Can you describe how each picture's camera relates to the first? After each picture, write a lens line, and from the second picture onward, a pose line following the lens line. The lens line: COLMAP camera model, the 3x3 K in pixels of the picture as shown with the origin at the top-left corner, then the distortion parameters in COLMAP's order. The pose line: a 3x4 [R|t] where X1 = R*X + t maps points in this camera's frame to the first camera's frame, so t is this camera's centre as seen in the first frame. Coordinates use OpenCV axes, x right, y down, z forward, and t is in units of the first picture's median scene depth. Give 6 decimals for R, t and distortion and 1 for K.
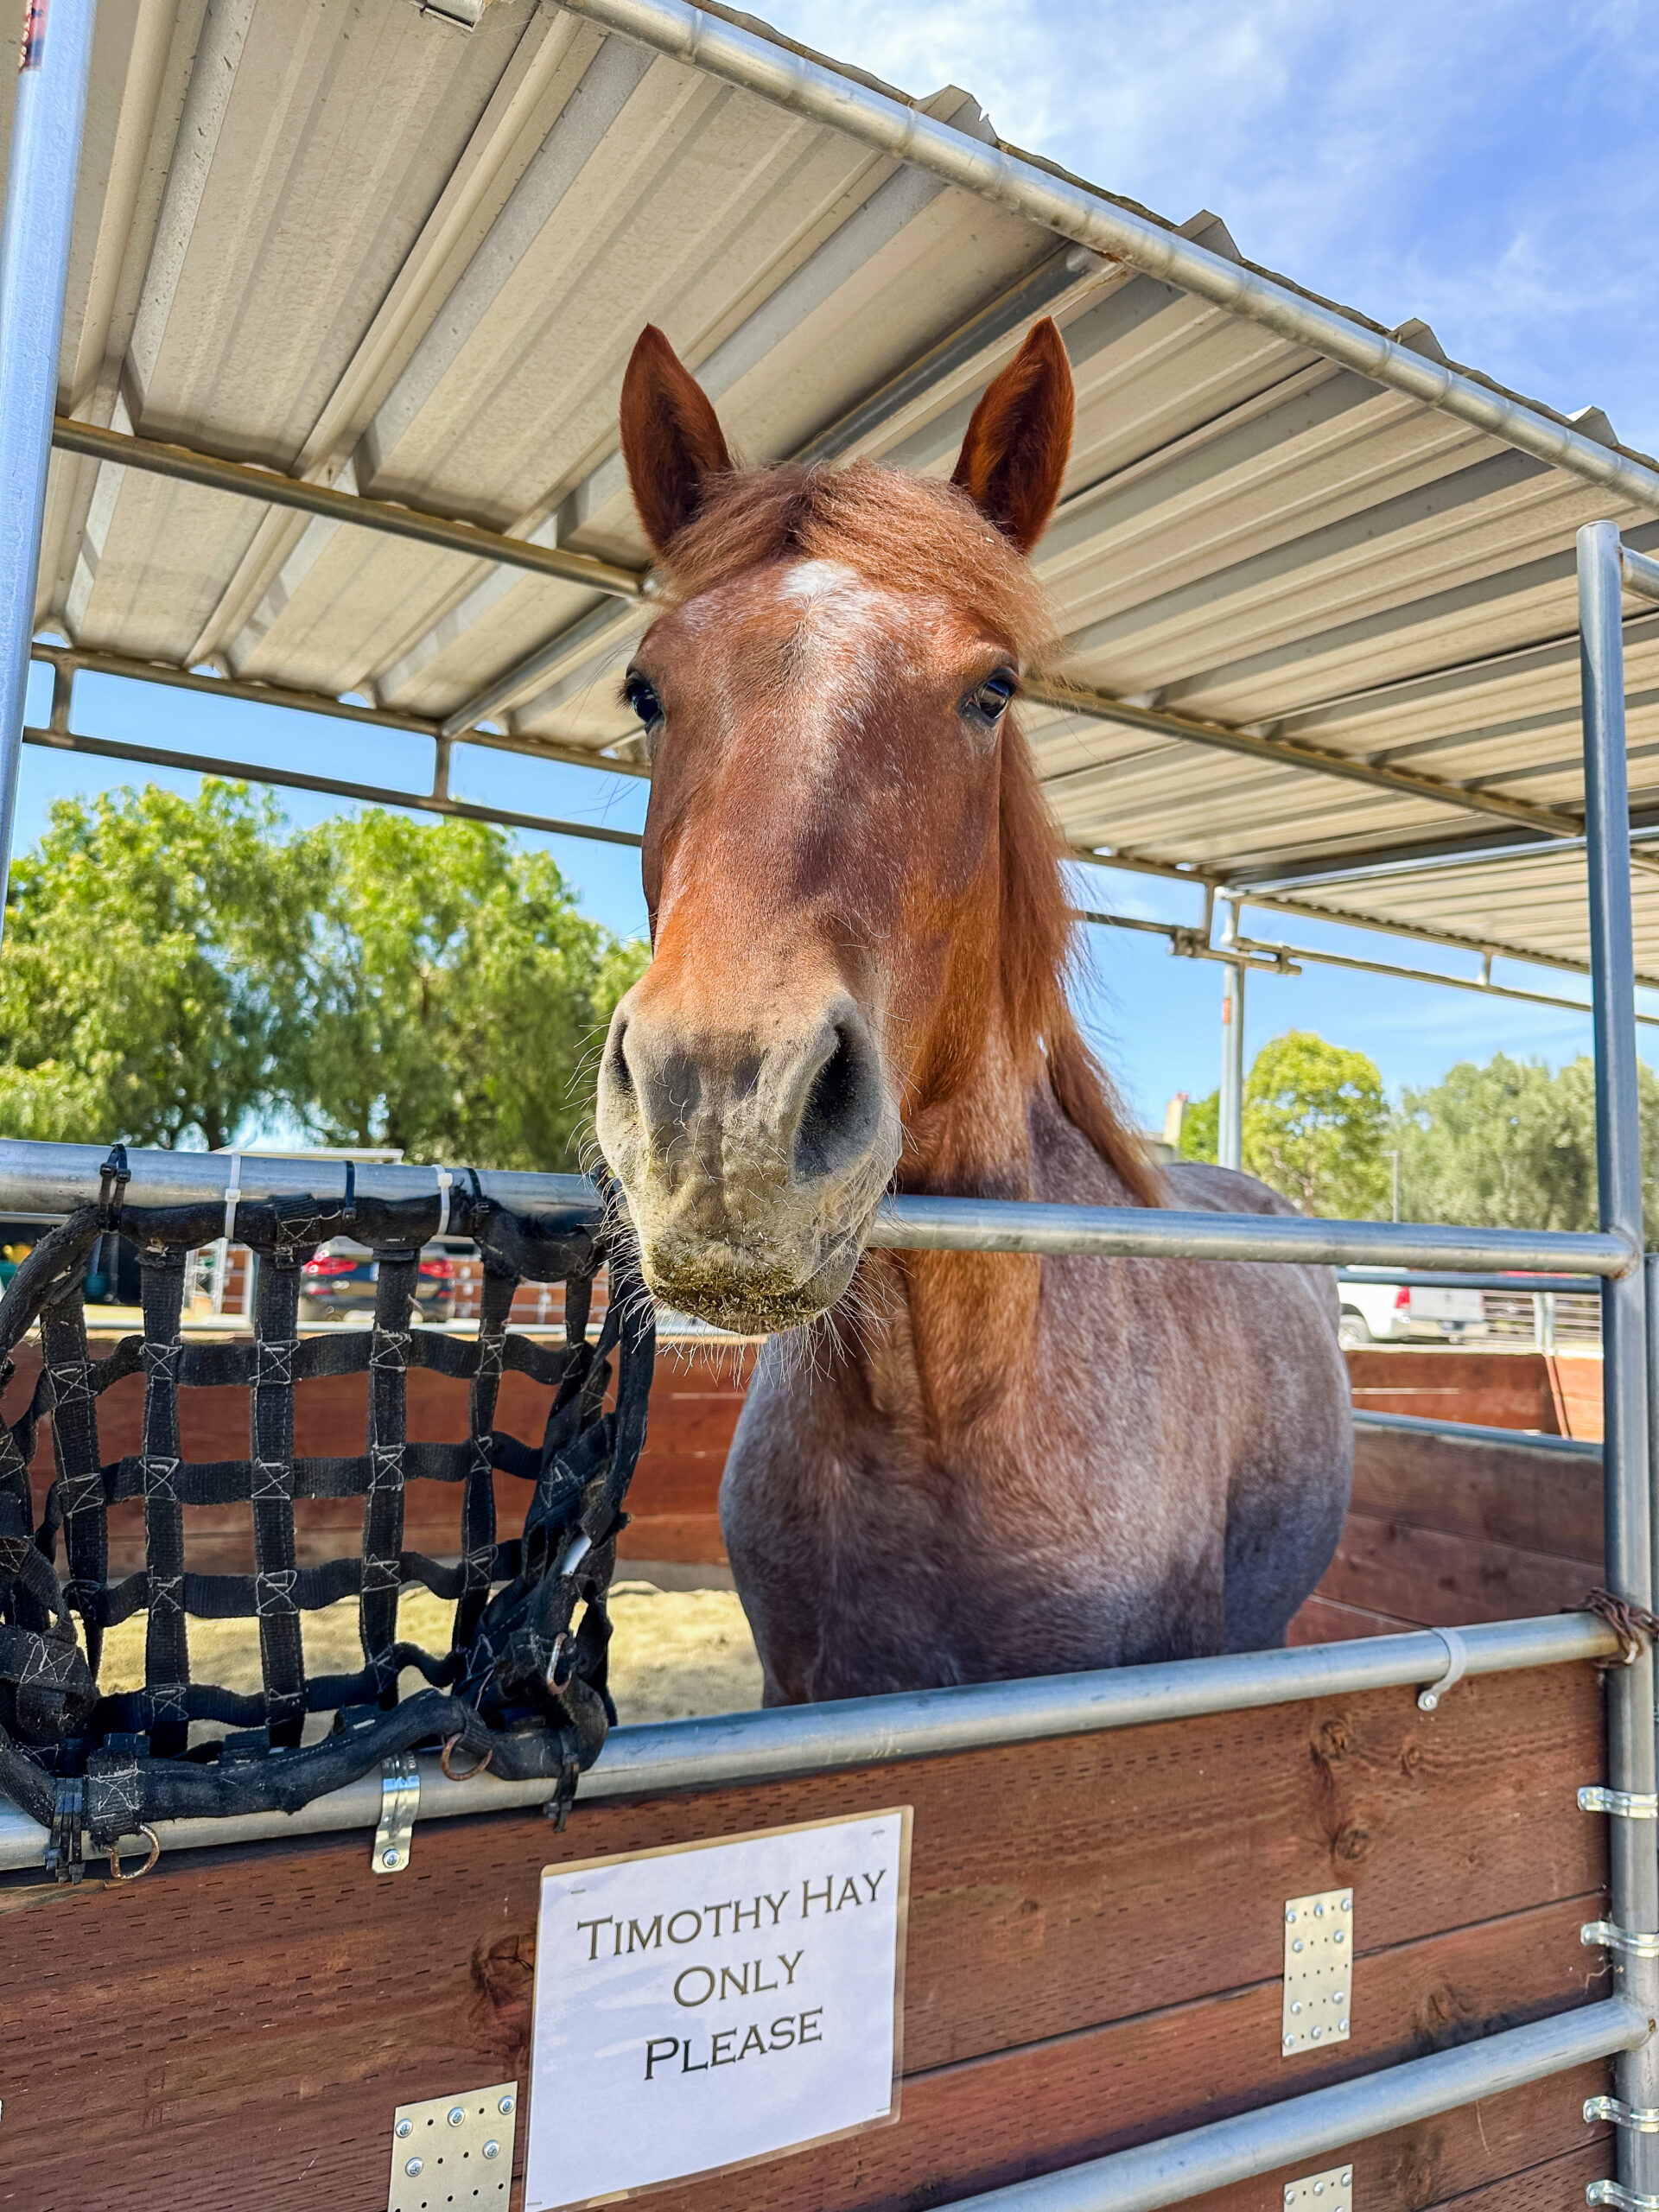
lens RADIAL K [[1636.1, 0, 829.5], [0, 1636.1, 1106.0], [0, 0, 1]] dist [0.000634, 0.000034]
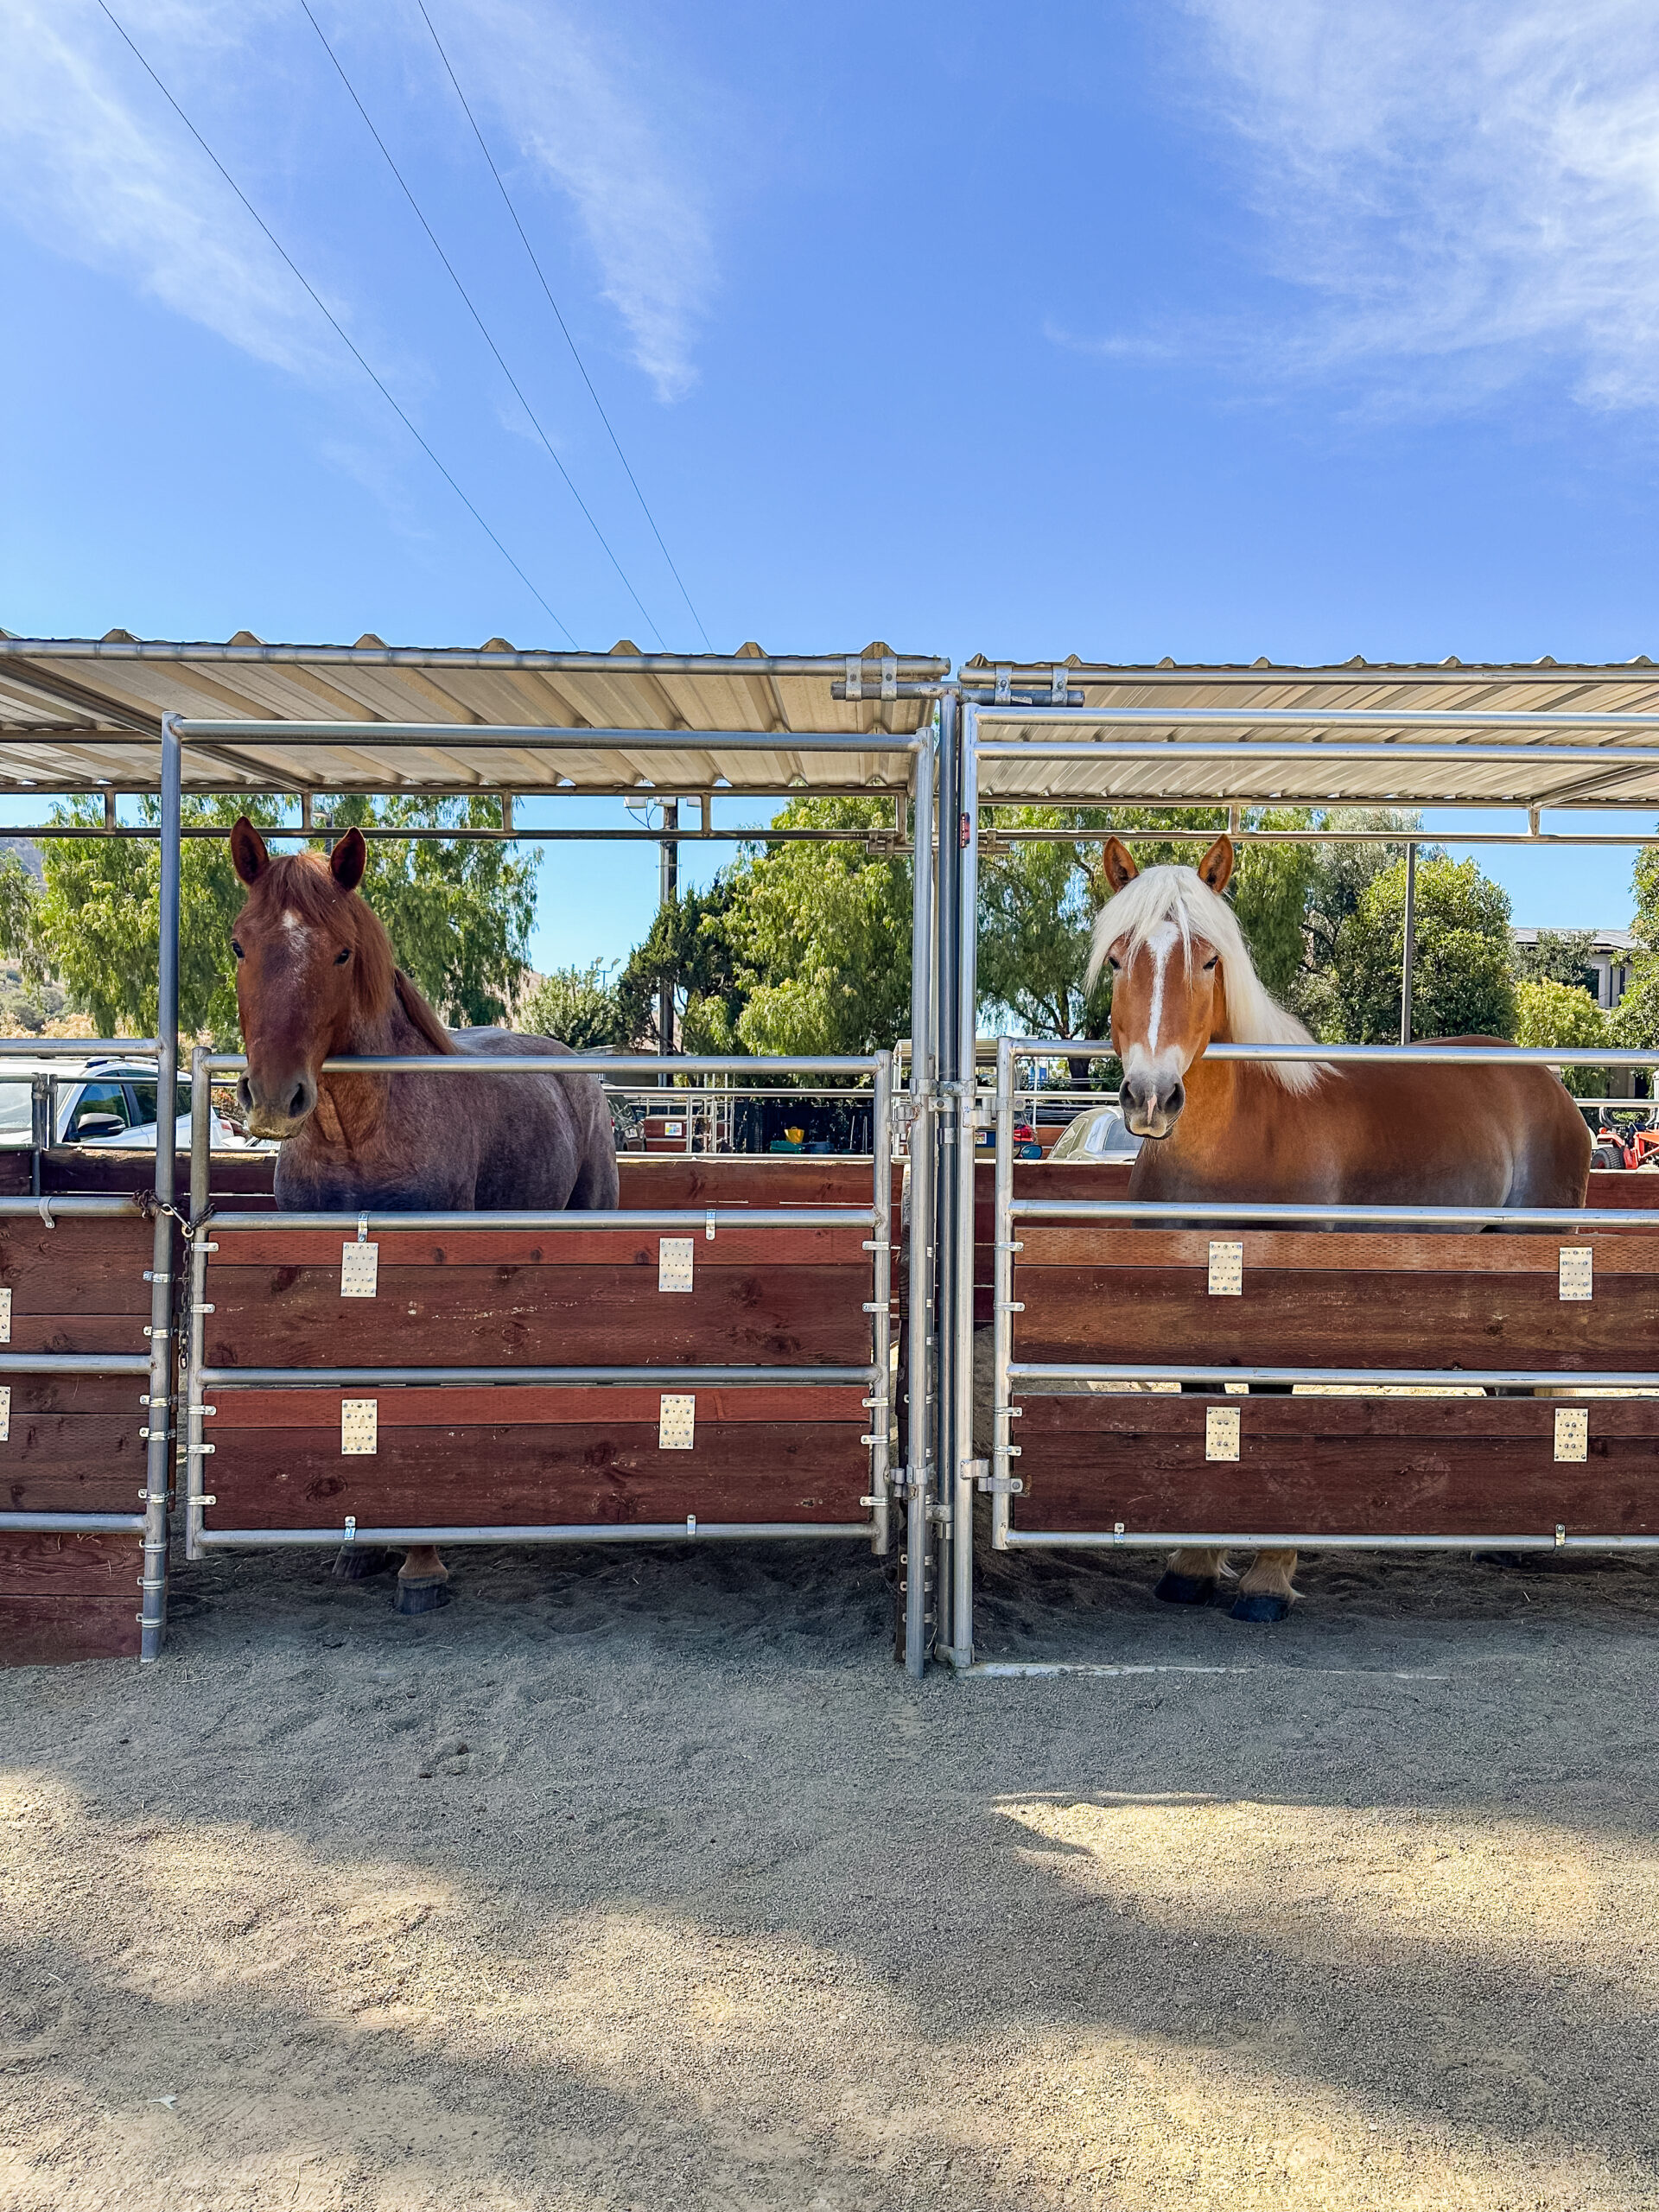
lens RADIAL K [[1636.1, 0, 829.5], [0, 1636.1, 1106.0], [0, 0, 1]] dist [0.000634, 0.000034]
pose [[0.866887, -0.041005, -0.496815, 0.168618], [0.078192, 0.995460, 0.054275, 0.004055], [0.492334, -0.085897, 0.866158, -0.074991]]
